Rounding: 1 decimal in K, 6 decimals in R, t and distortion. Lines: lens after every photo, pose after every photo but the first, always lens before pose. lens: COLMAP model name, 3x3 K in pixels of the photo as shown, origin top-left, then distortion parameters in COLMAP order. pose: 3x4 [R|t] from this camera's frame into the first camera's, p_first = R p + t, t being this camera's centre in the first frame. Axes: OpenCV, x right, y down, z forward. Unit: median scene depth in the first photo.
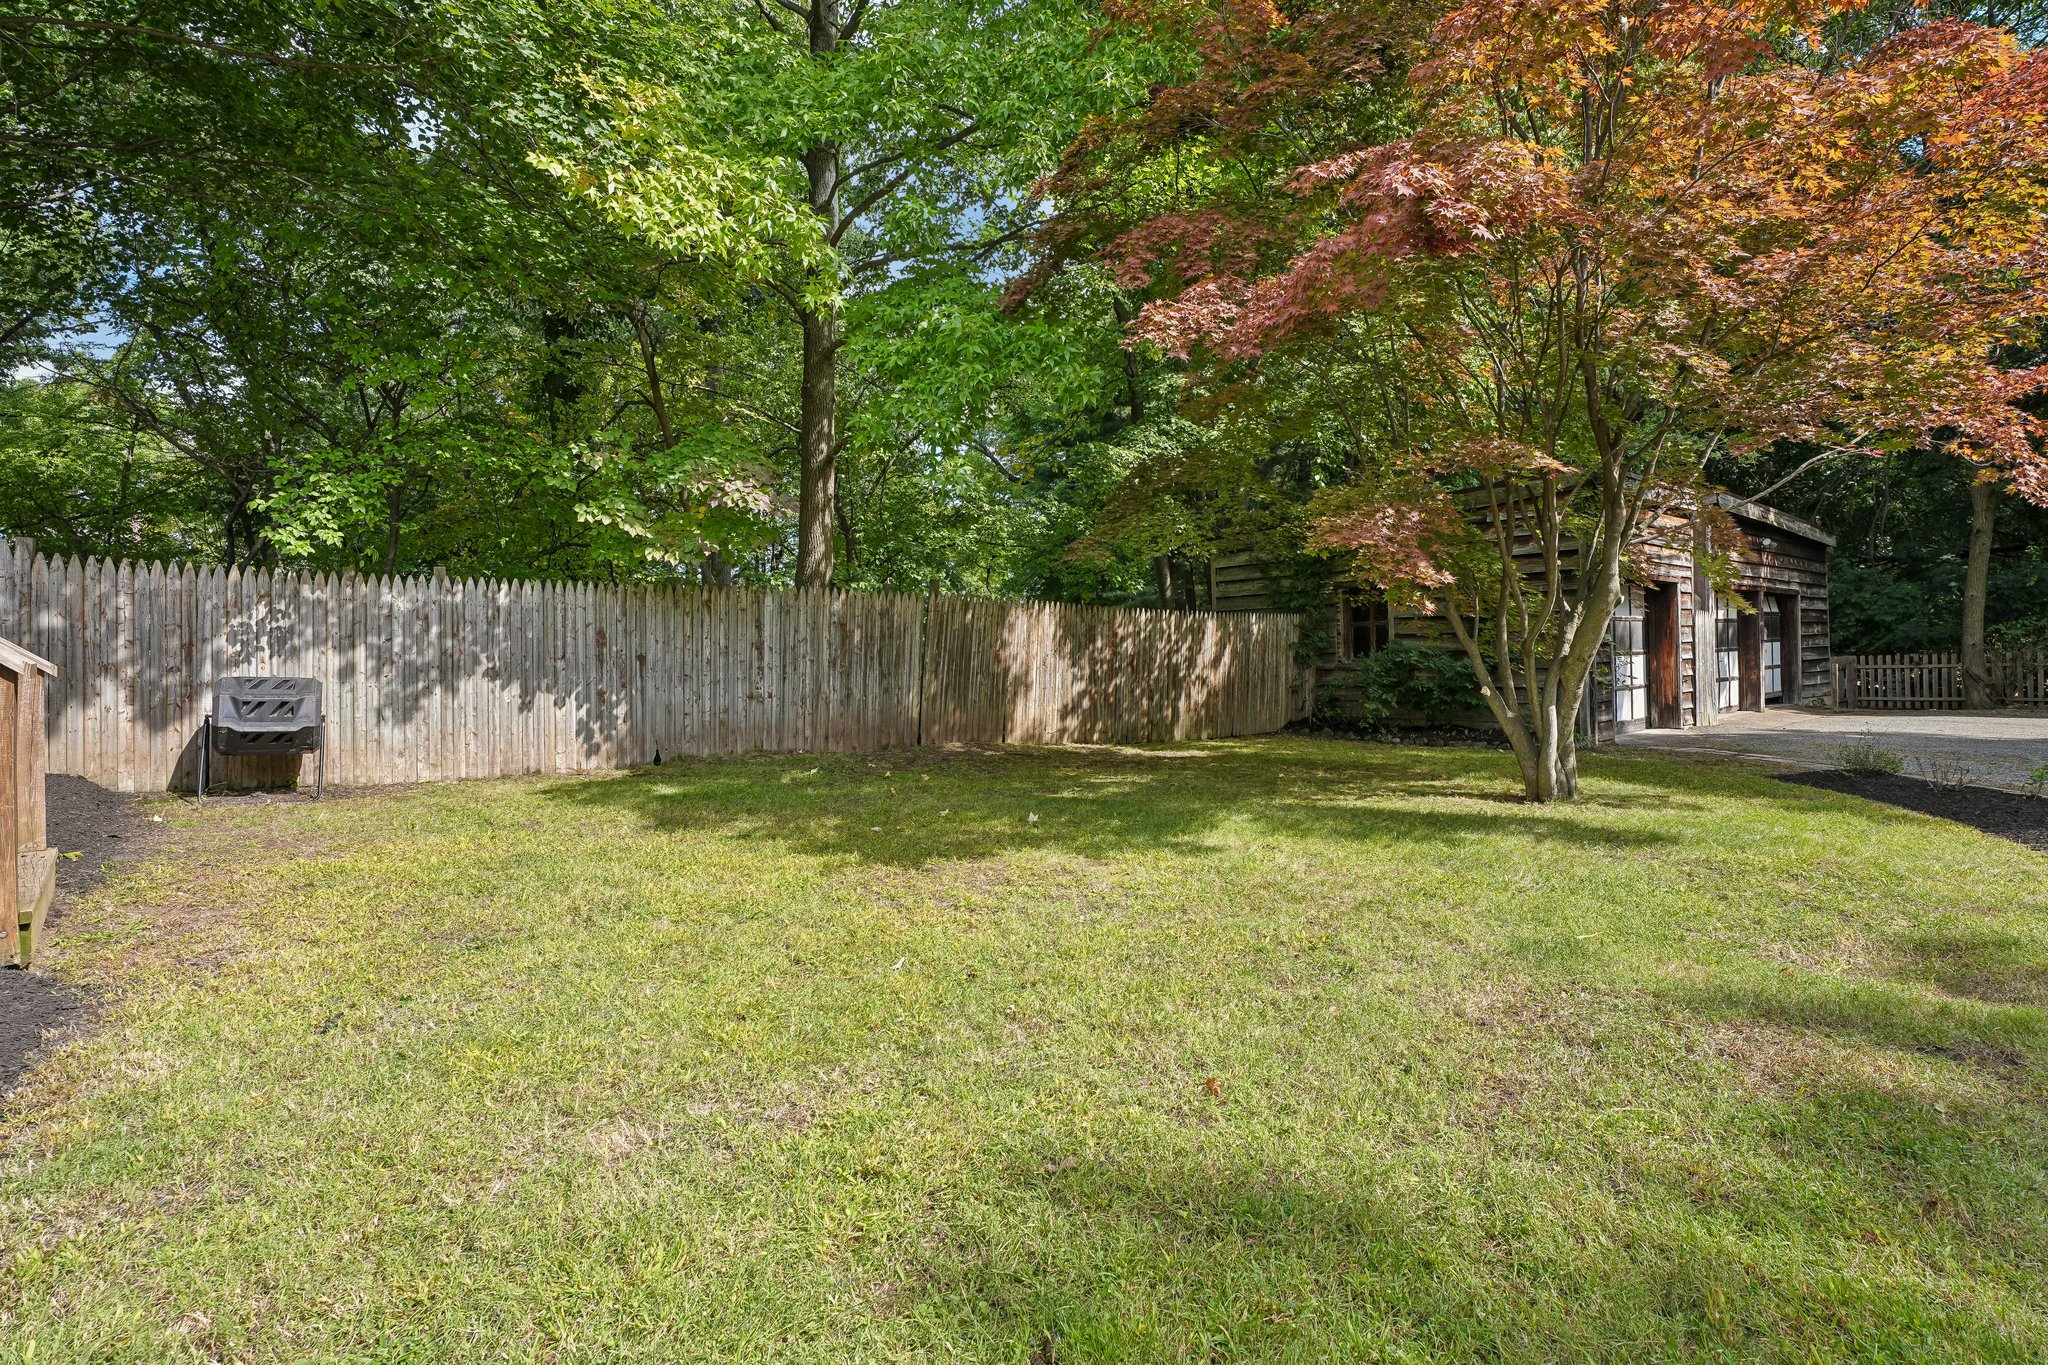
lens RADIAL K [[945.9, 0, 1023.0], [0, 945.9, 676.6], [0, 0, 1]] dist [-0.000931, -0.000003]
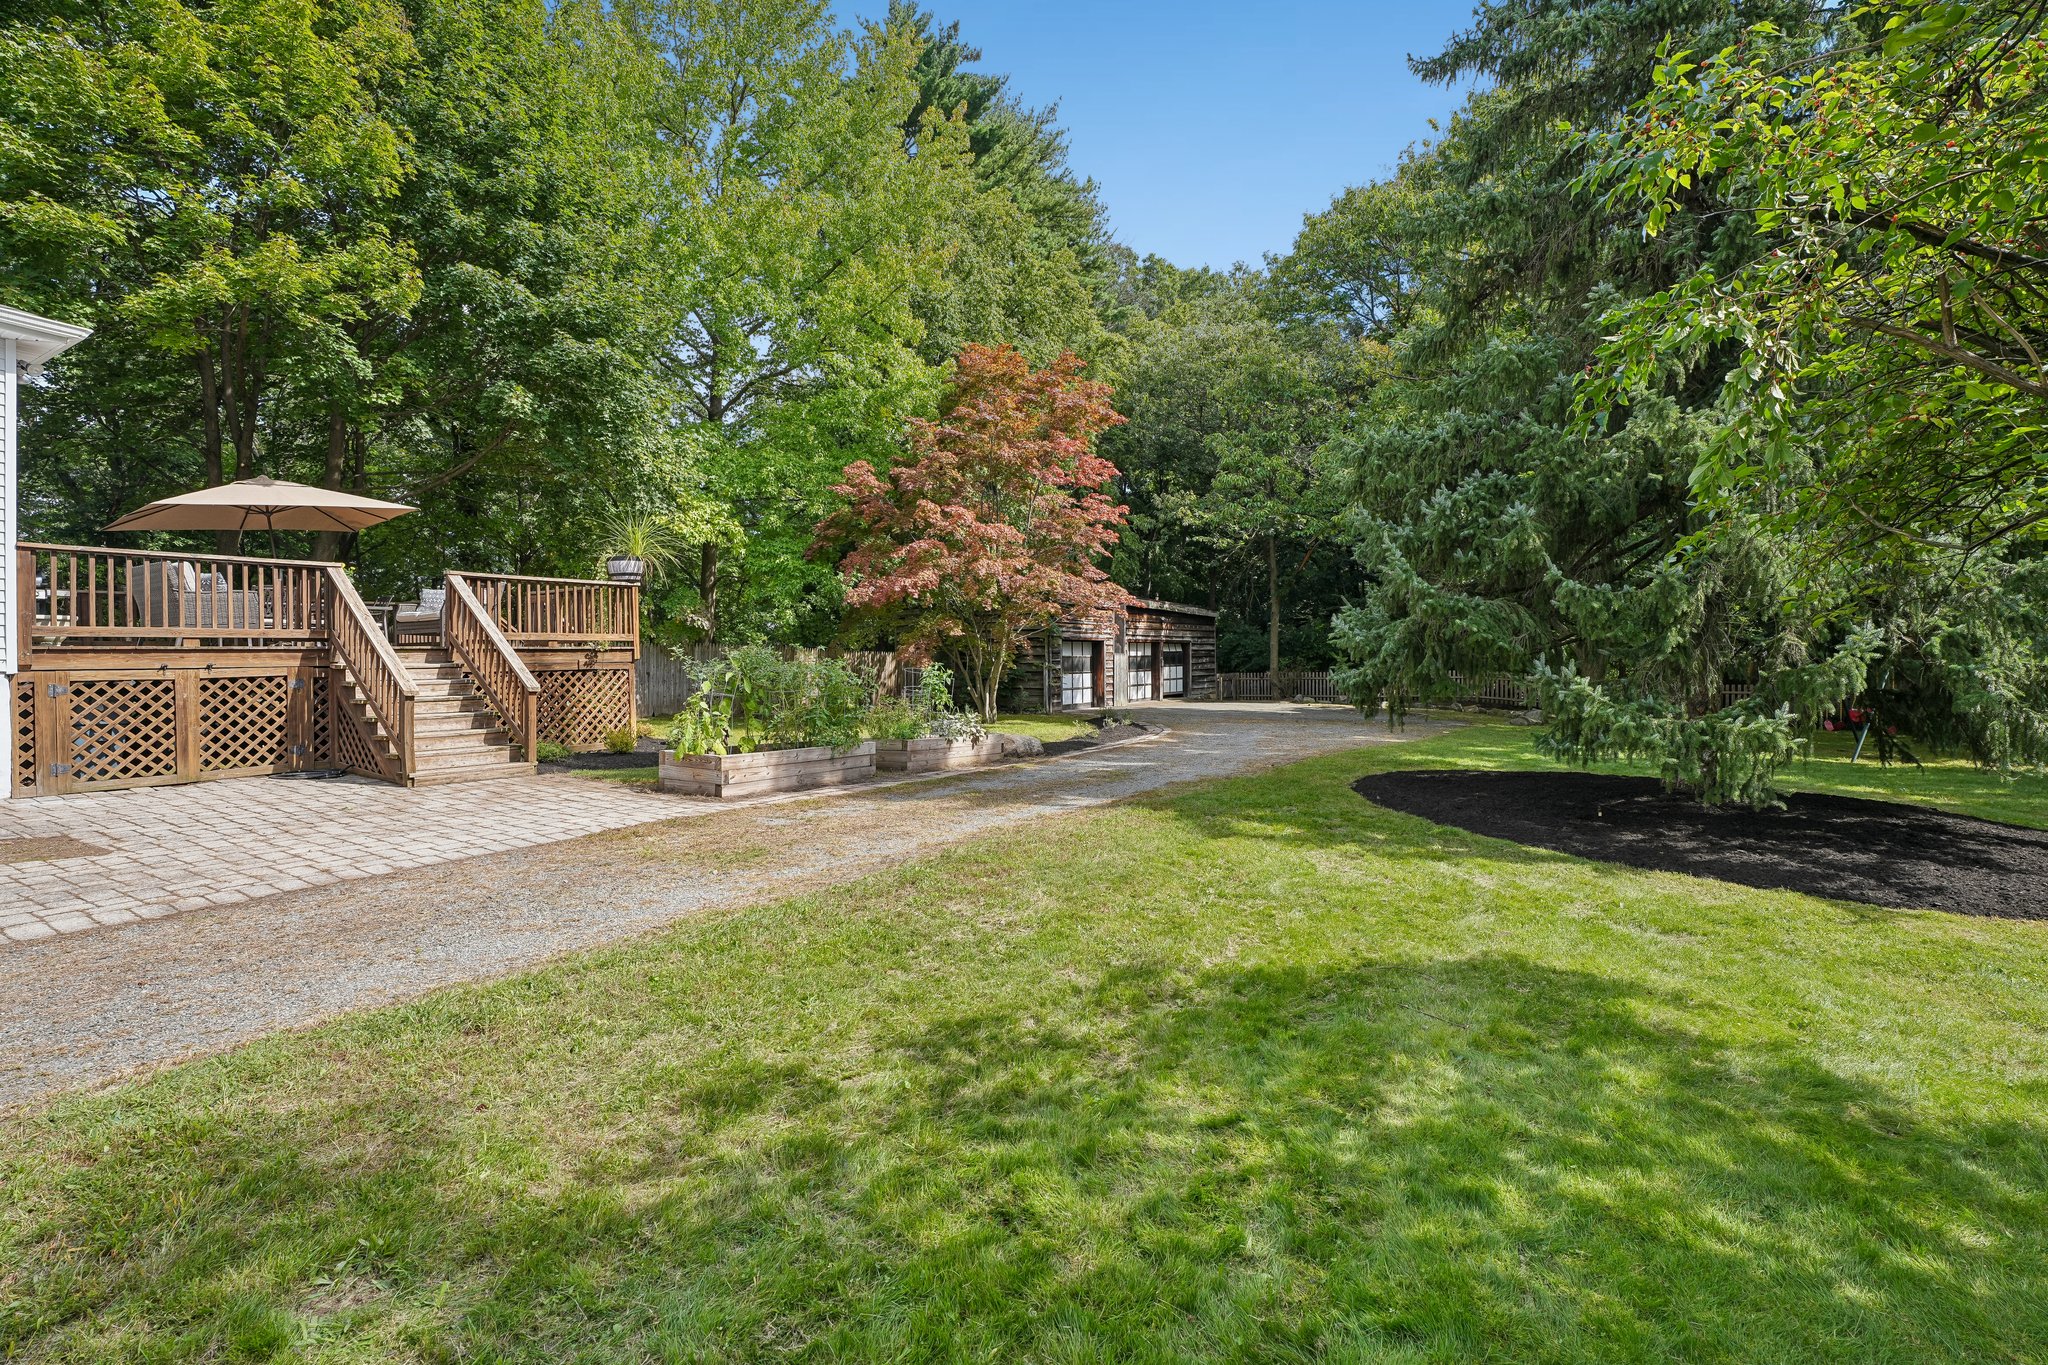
lens RADIAL K [[945.9, 0, 1022.5], [0, 945.9, 682.3], [0, 0, 1]] dist [-0.000931, -0.000003]
pose [[0.961804, 0.006381, 0.273665, -0.086118], [-0.006792, 0.999977, 0.000554, -0.002263], [-0.273655, -0.002391, 0.961825, -1.022336]]
